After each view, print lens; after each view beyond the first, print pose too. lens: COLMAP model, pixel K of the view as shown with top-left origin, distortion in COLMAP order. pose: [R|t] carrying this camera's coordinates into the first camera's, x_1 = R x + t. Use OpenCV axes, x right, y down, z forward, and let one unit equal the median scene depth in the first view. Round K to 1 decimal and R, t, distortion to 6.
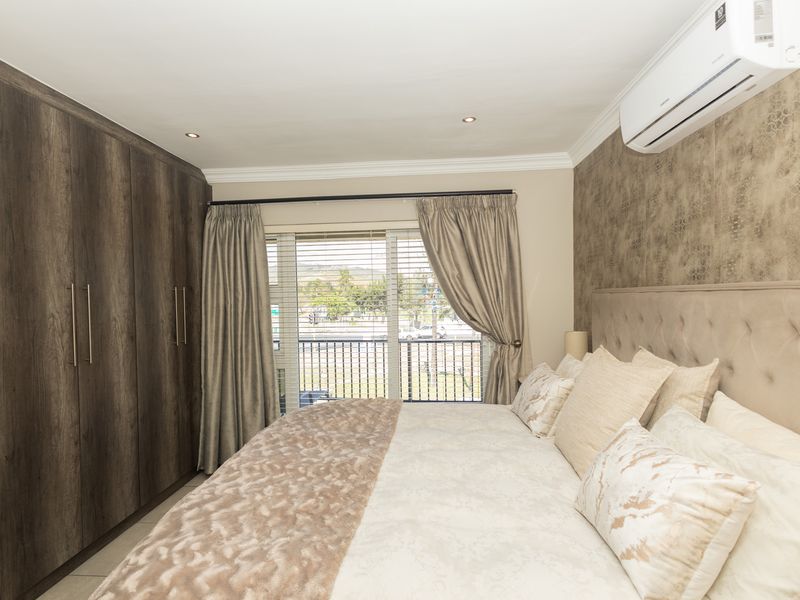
lens RADIAL K [[415.4, 0, 395.0], [0, 415.4, 301.4], [0, 0, 1]] dist [0.012419, -0.001221]
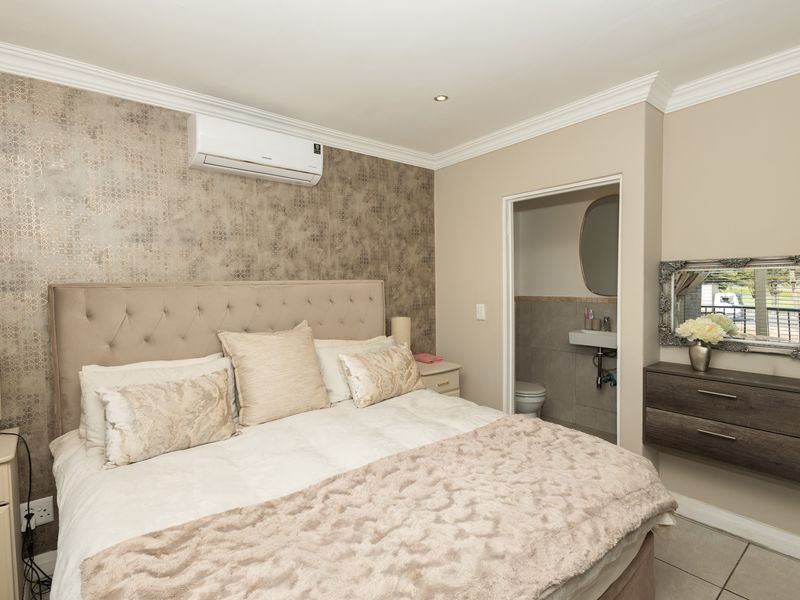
lens RADIAL K [[453.9, 0, 402.1], [0, 453.9, 301.1], [0, 0, 1]] dist [0.003958, -0.000034]
pose [[-0.725595, -0.026125, 0.687626, -0.643206], [0.018516, 0.998176, 0.057462, -0.040029], [-0.687873, 0.054426, -0.723788, 1.441952]]
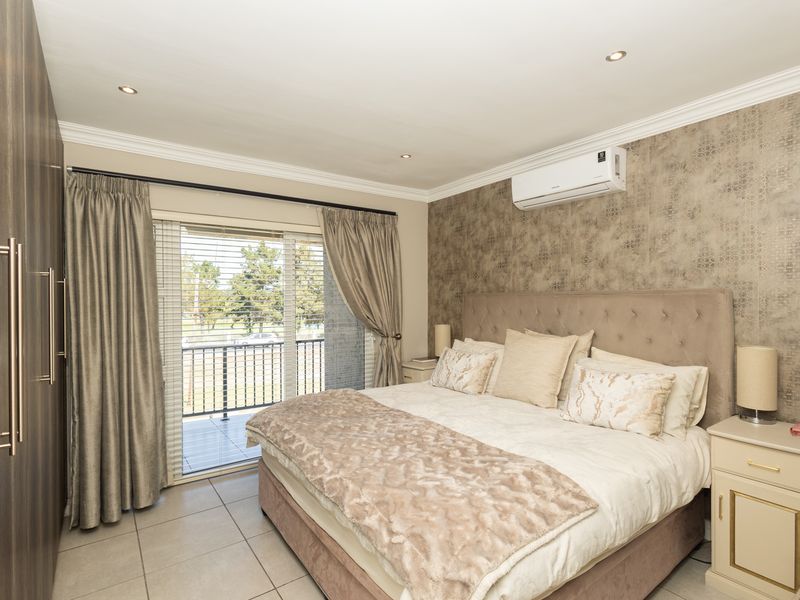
lens RADIAL K [[415.4, 0, 400.5], [0, 415.4, 298.7], [0, 0, 1]] dist [0.012419, -0.001221]
pose [[0.765397, 0.013225, 0.643423, -0.744574], [-0.000185, 0.999793, -0.020330, 0.021796], [-0.643559, 0.015441, 0.765241, 0.067204]]
